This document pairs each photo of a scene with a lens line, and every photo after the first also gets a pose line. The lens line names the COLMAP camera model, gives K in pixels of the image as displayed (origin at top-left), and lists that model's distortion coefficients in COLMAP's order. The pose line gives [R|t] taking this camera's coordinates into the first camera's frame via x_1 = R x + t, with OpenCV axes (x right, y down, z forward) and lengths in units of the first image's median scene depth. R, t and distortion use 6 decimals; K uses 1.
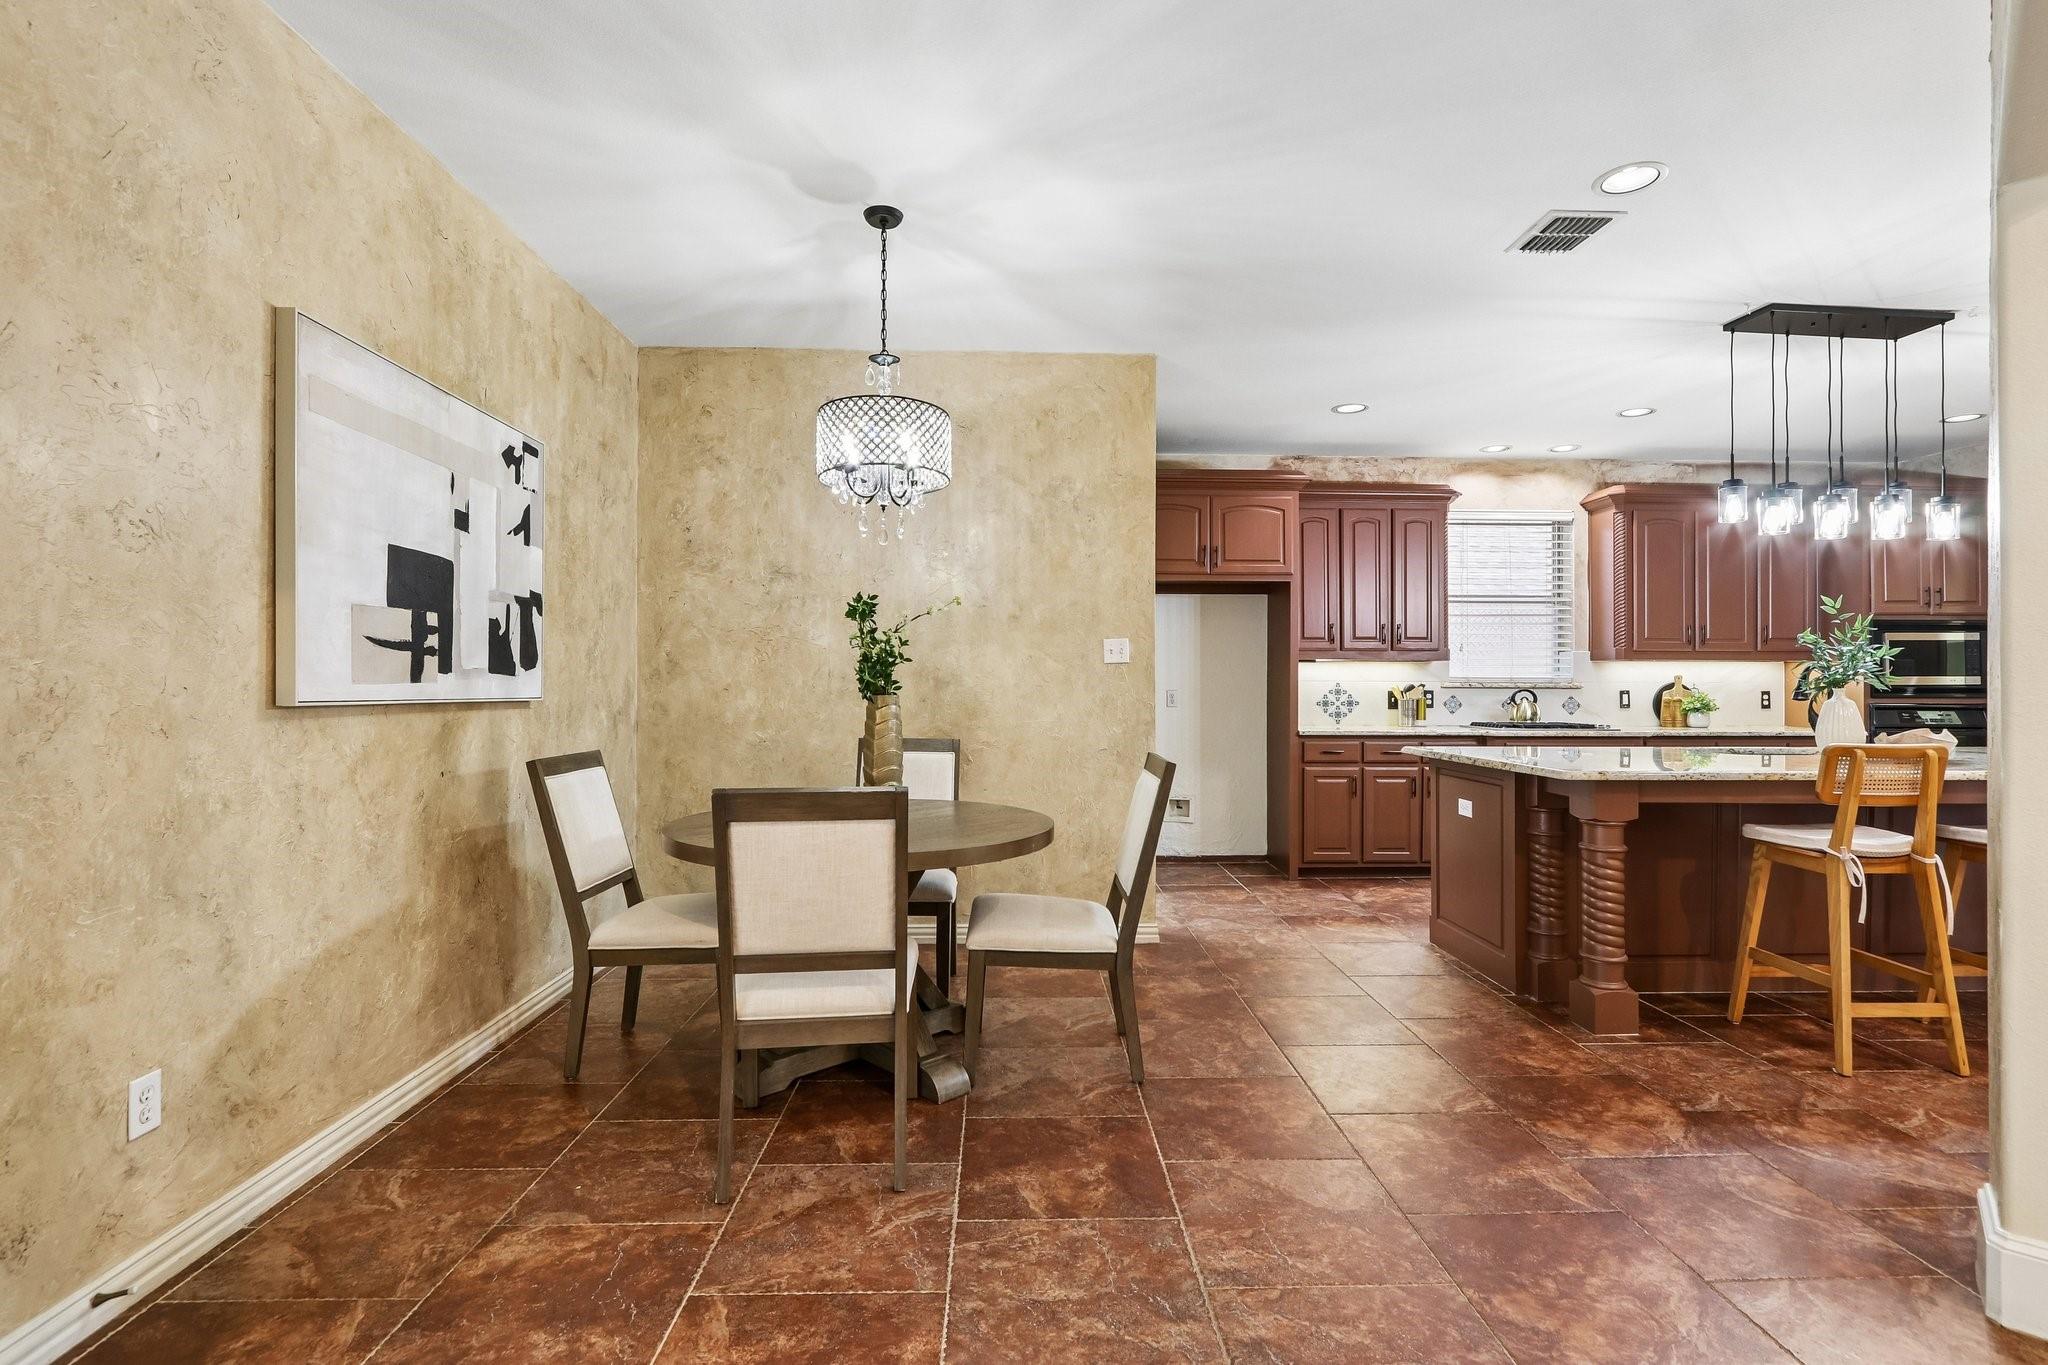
lens RADIAL K [[949.8, 0, 1025.8], [0, 949.8, 681.5], [0, 0, 1]] dist [-0.004950, 0.001398]
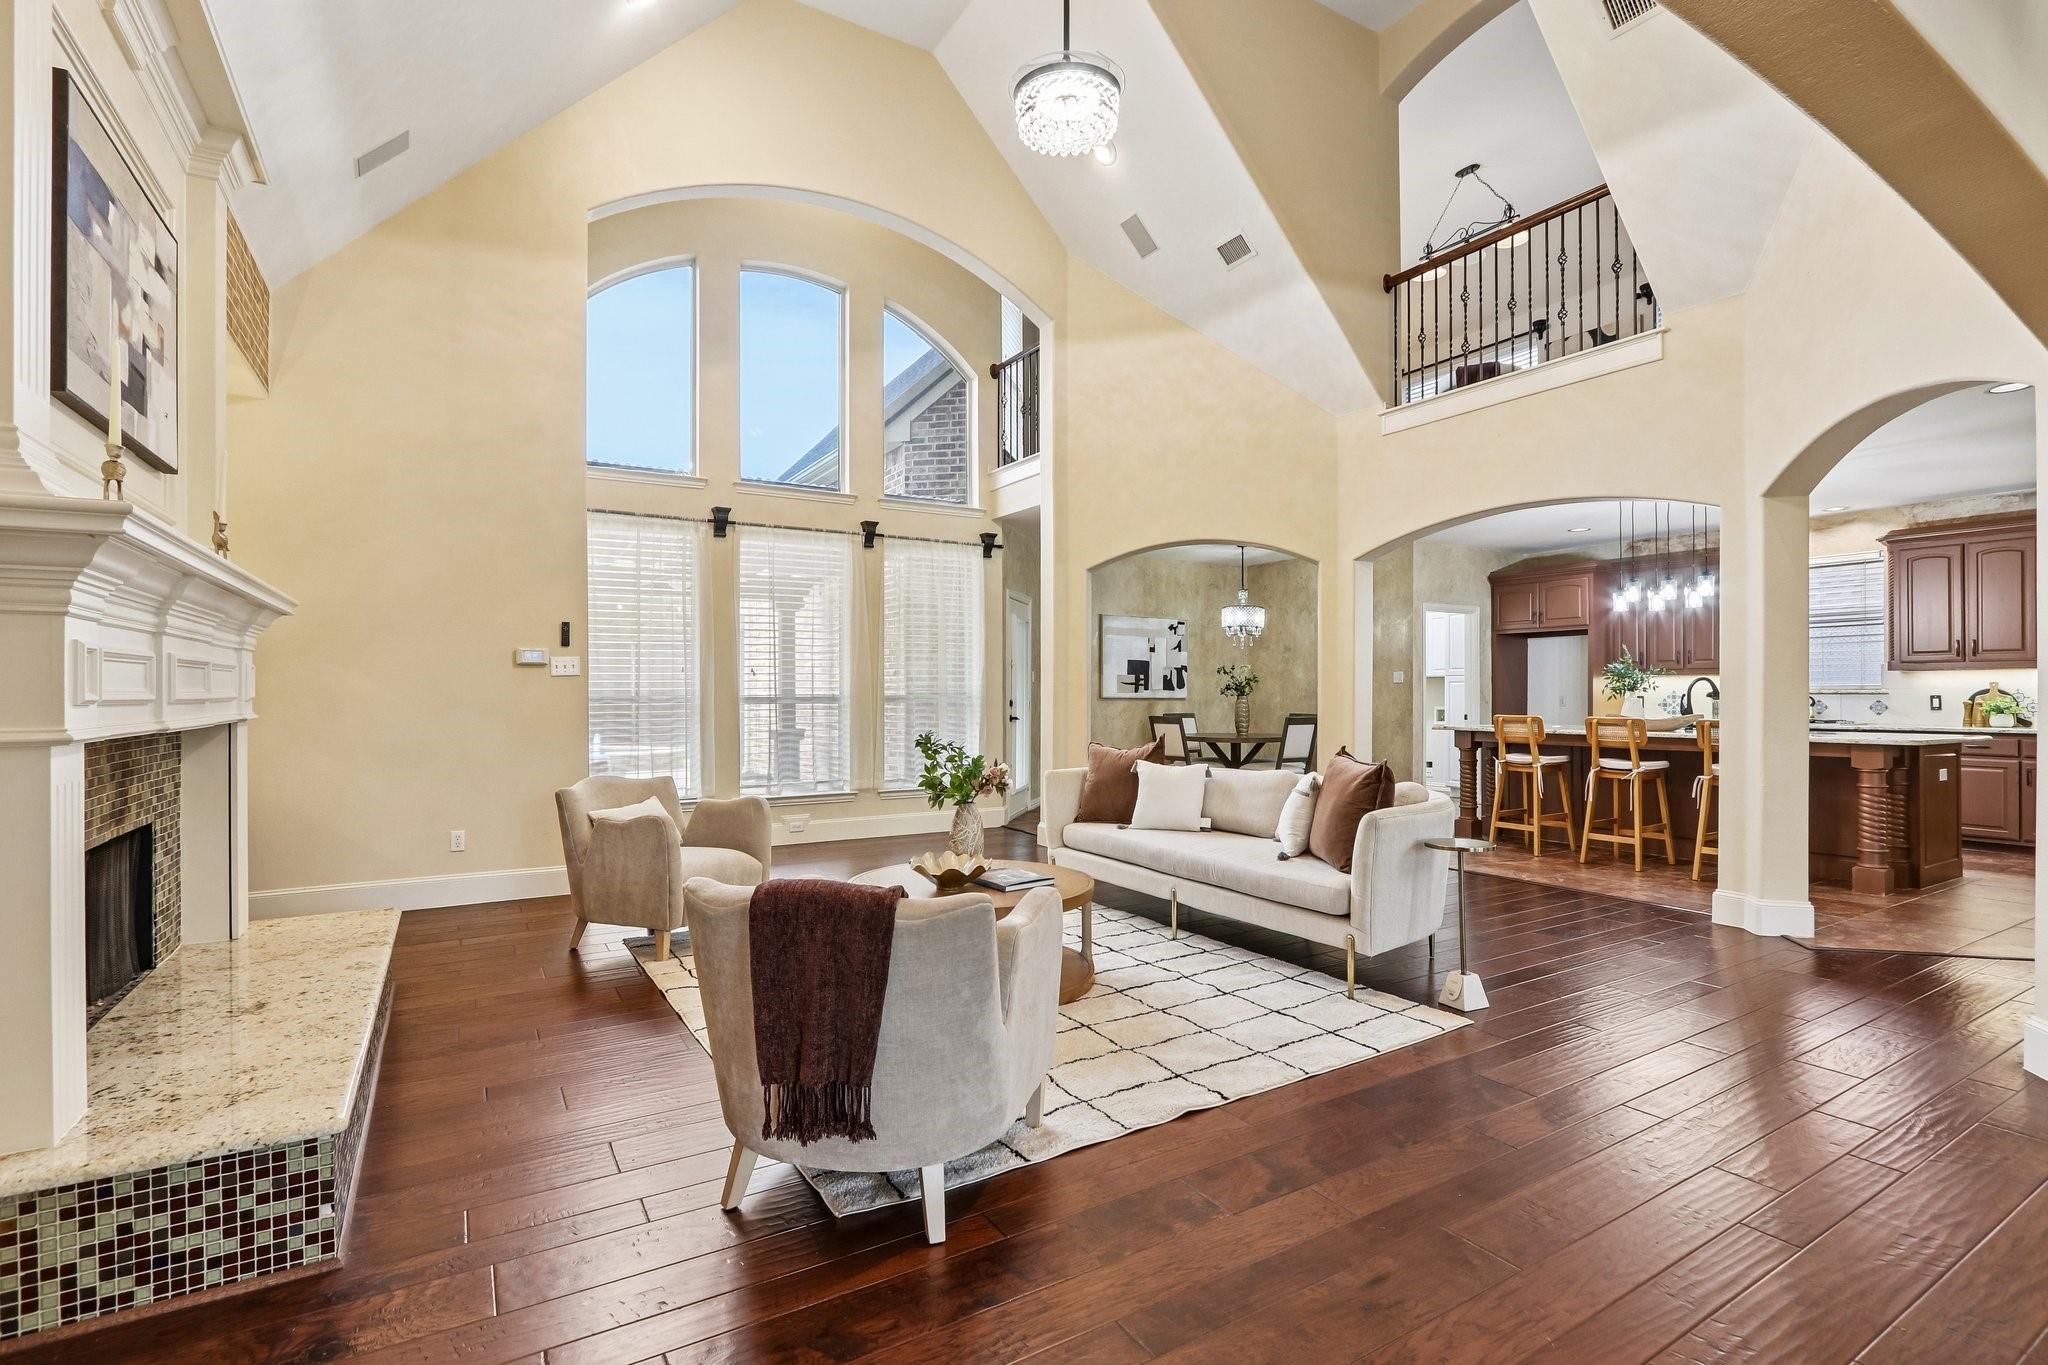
lens RADIAL K [[949.8, 0, 1031.7], [0, 949.8, 688.0], [0, 0, 1]] dist [-0.004950, 0.001398]
pose [[0.492463, -0.010470, -0.870271, 2.210547], [0.002978, 0.999942, -0.010344, 0.018176], [0.870328, 0.002502, 0.492465, -1.148405]]
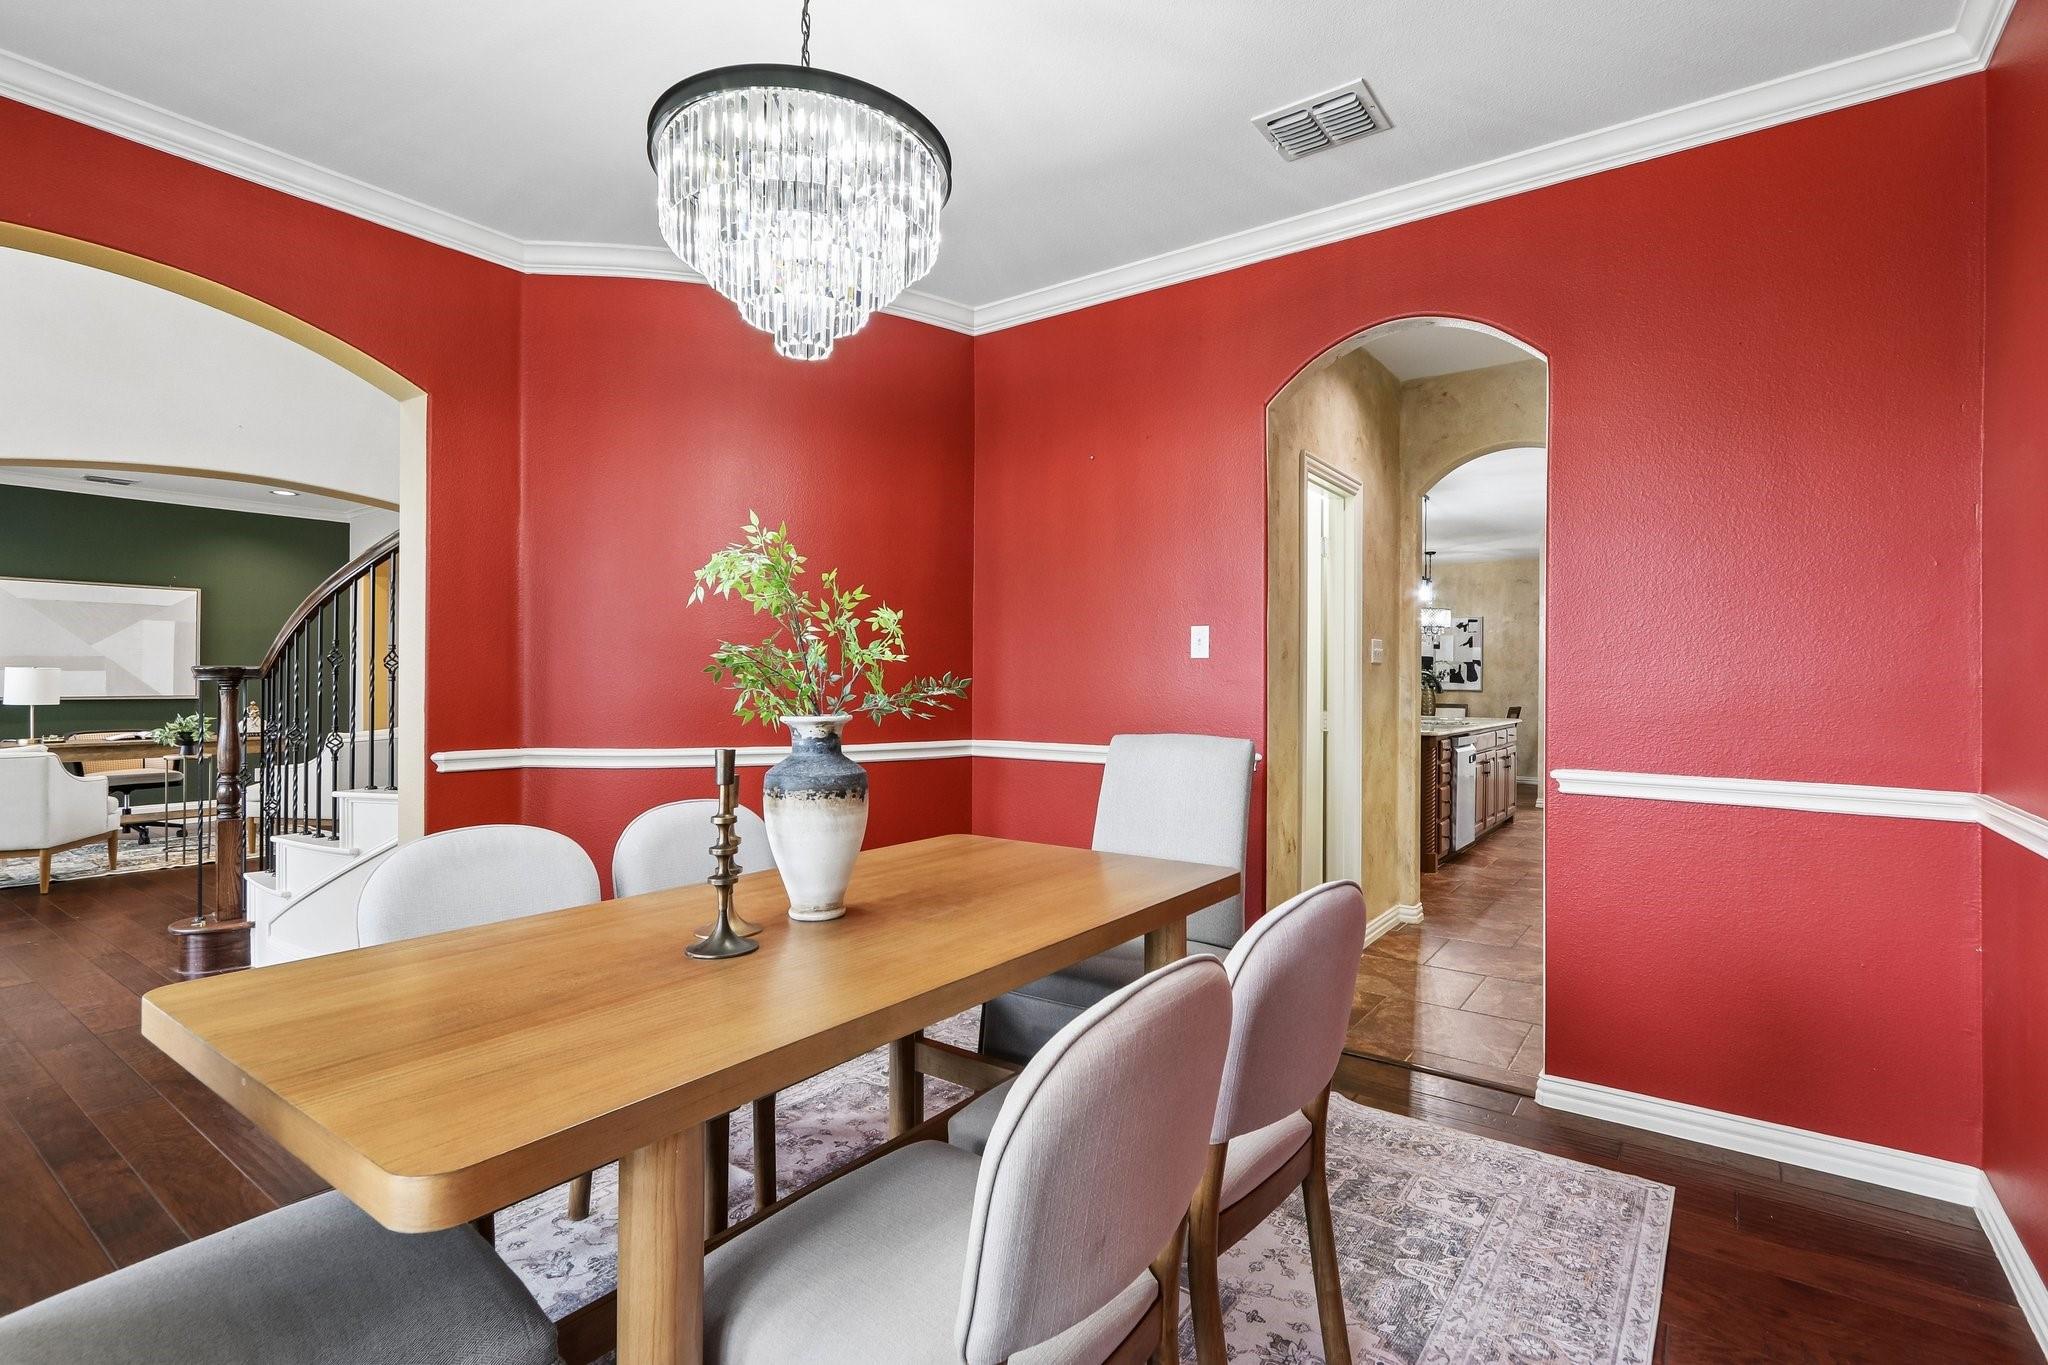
lens RADIAL K [[949.8, 0, 1029.5], [0, 949.8, 679.8], [0, 0, 1]] dist [-0.004950, 0.001398]
pose [[-0.602770, -0.009326, -0.797860, 3.507890], [-0.008875, 0.999948, -0.004984, 0.014031], [0.797865, 0.004077, -0.602822, 1.902249]]
